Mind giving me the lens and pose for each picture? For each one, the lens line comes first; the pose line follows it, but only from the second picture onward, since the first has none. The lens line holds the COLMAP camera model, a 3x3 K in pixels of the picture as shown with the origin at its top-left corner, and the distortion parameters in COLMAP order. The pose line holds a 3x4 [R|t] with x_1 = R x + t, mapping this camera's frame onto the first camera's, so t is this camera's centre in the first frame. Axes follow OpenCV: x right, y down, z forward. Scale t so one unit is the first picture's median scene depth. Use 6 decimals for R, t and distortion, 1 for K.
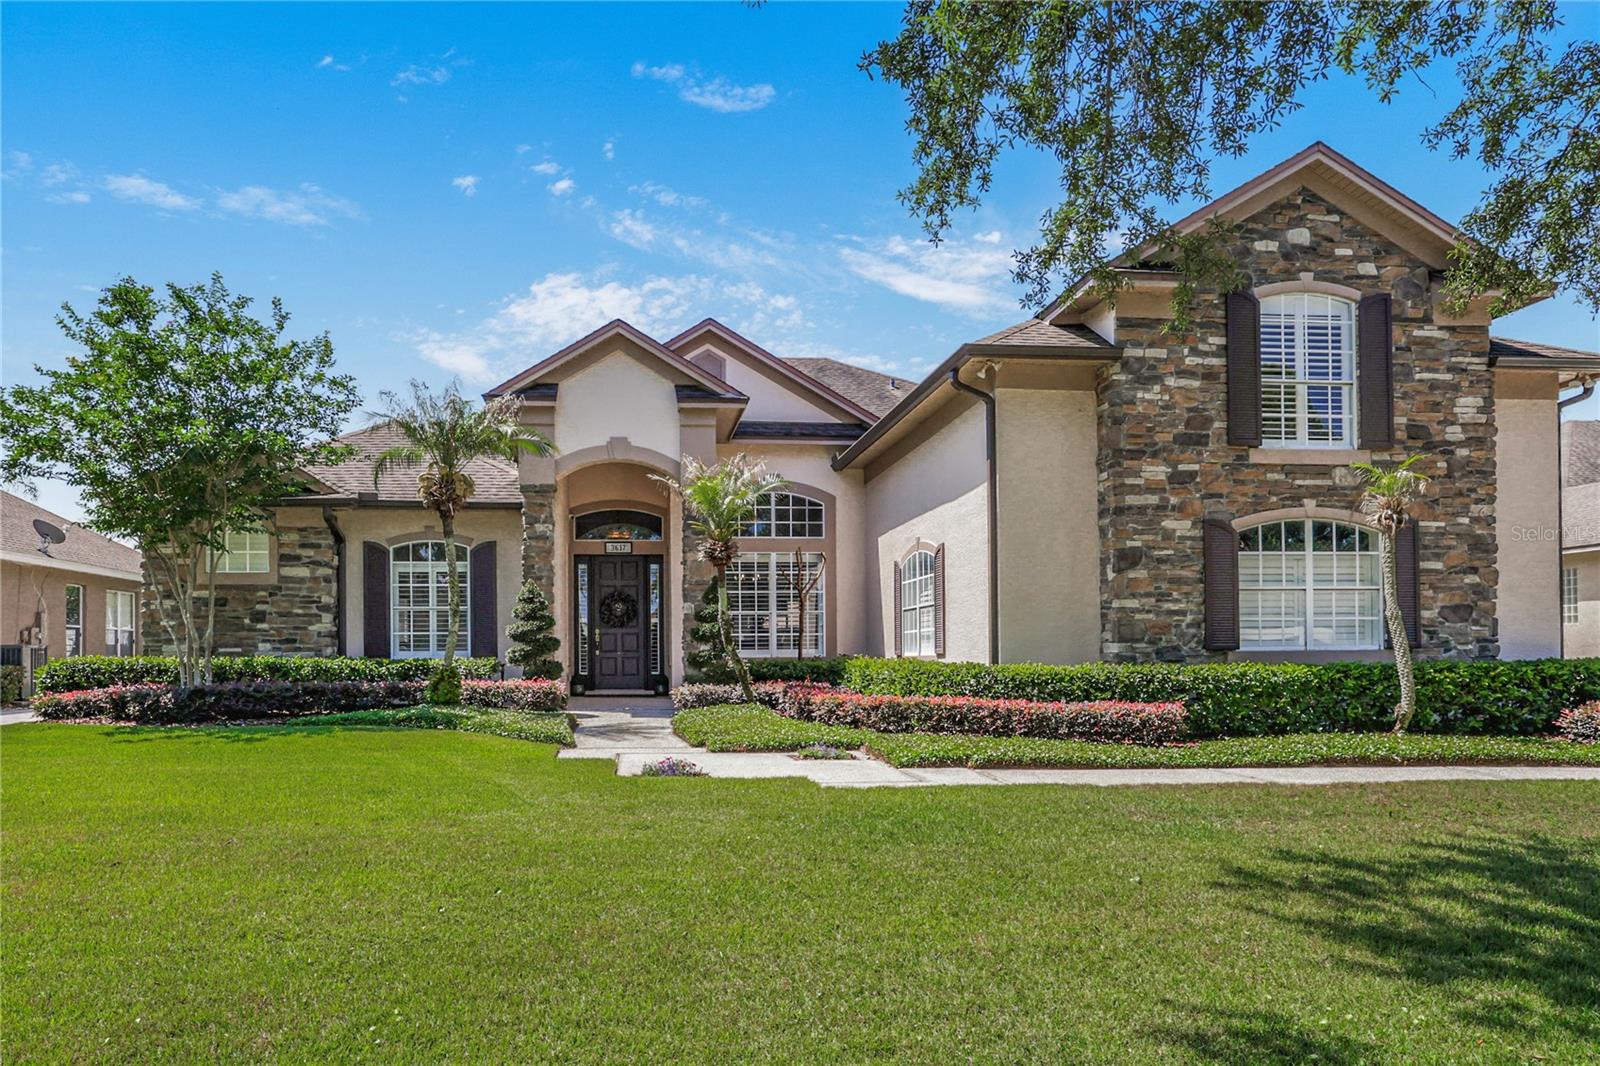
lens RADIAL K [[1109.9, 0, 744.5], [0, 1109.9, 661.8], [0, 0, 1]] dist [0.012574, 0.003542]
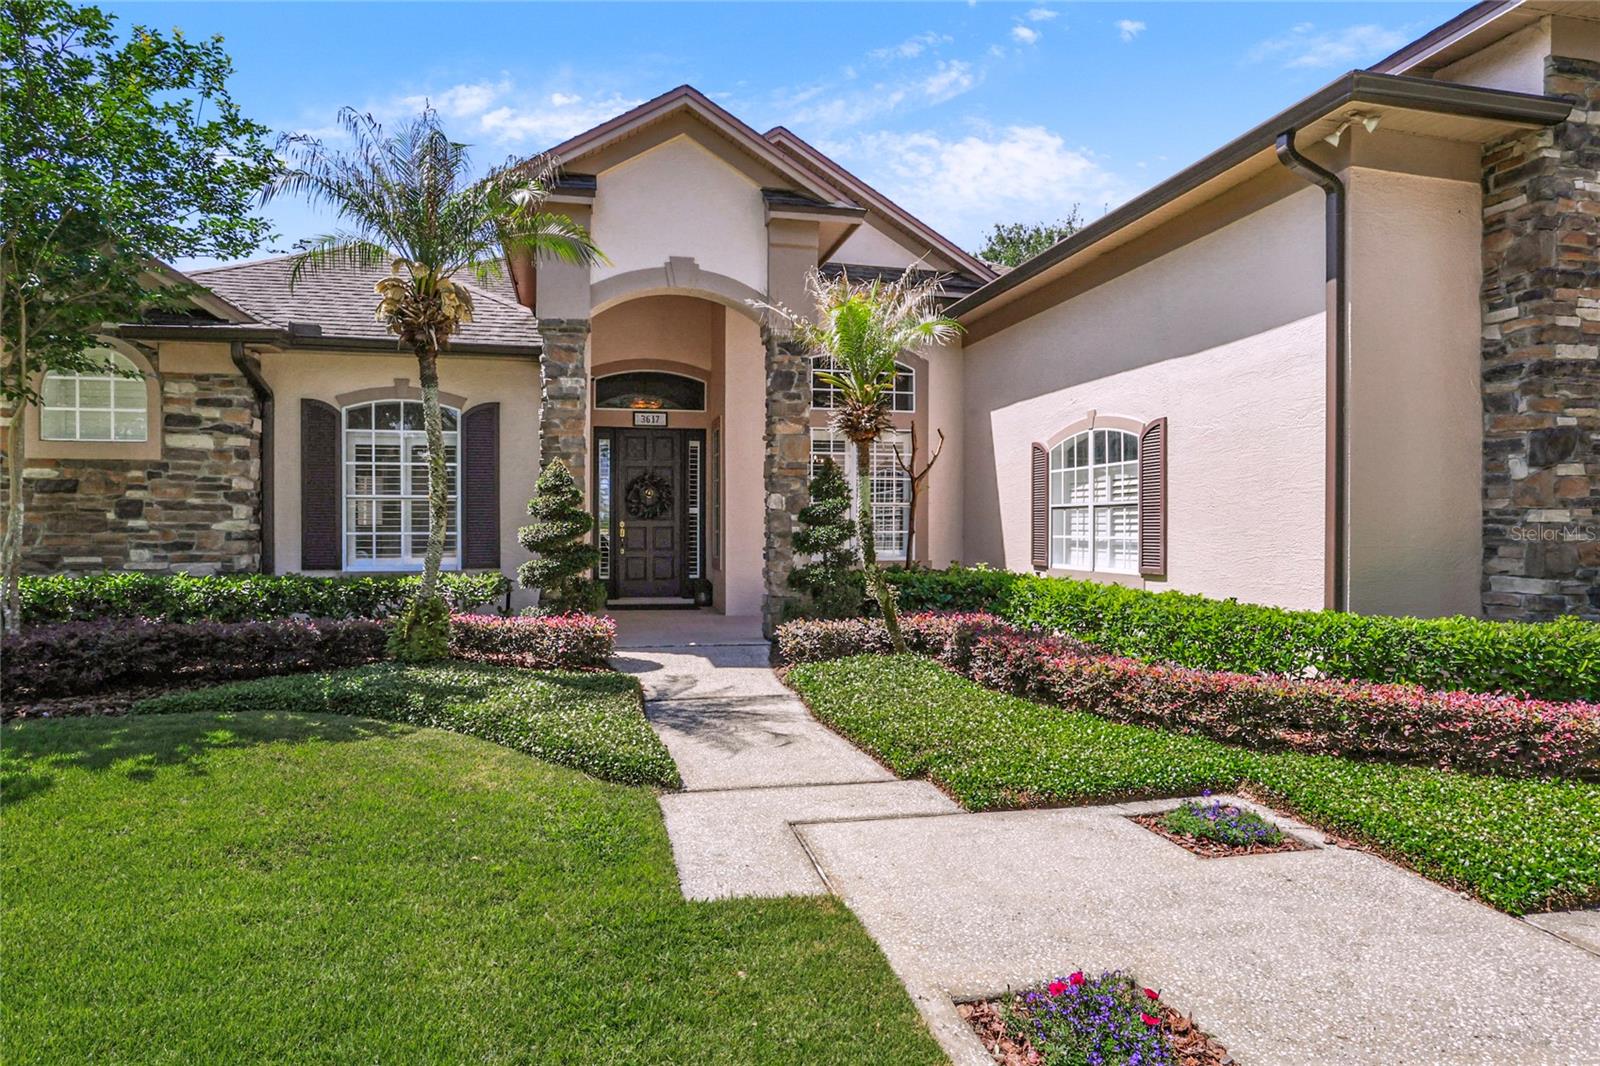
lens RADIAL K [[918.8, 0, 799.9], [0, 918.8, 550.5], [0, 0, 1]] dist [-0.027280, 0.009555]
pose [[0.992367, 0.005689, 0.123192, -0.136892], [-0.008641, 0.999688, 0.023440, -0.039351], [-0.123020, -0.024326, 0.992106, 0.517680]]
